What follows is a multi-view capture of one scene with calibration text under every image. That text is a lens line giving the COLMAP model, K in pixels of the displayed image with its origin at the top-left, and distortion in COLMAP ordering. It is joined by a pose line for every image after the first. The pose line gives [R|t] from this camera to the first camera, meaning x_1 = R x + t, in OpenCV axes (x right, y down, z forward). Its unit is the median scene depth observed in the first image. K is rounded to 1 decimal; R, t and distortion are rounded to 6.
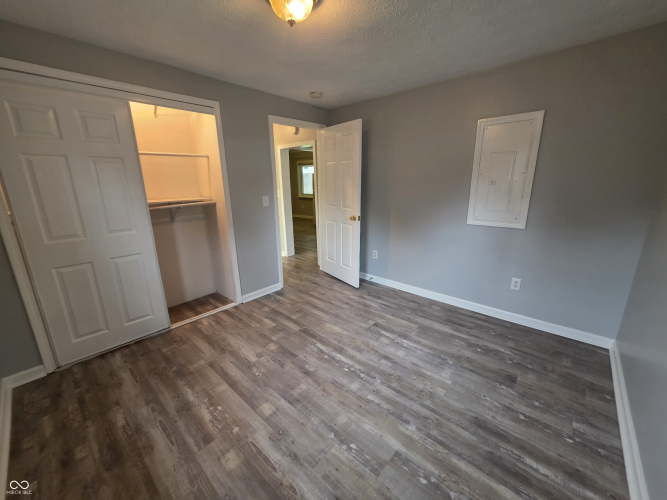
lens RADIAL K [[267.3, 0, 334.4], [0, 267.3, 248.5], [0, 0, 1]] dist [0.001208, -0.001033]
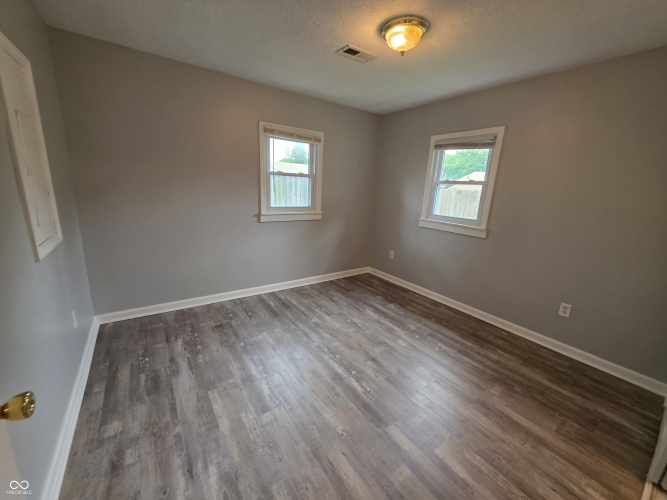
lens RADIAL K [[267.3, 0, 333.2], [0, 267.3, 250.9], [0, 0, 1]] dist [0.001208, -0.001033]
pose [[-0.972602, -0.092041, 0.213480, -0.133919], [0.019005, 0.883732, 0.467607, -0.440275], [-0.231698, 0.458853, -0.857770, 1.793561]]
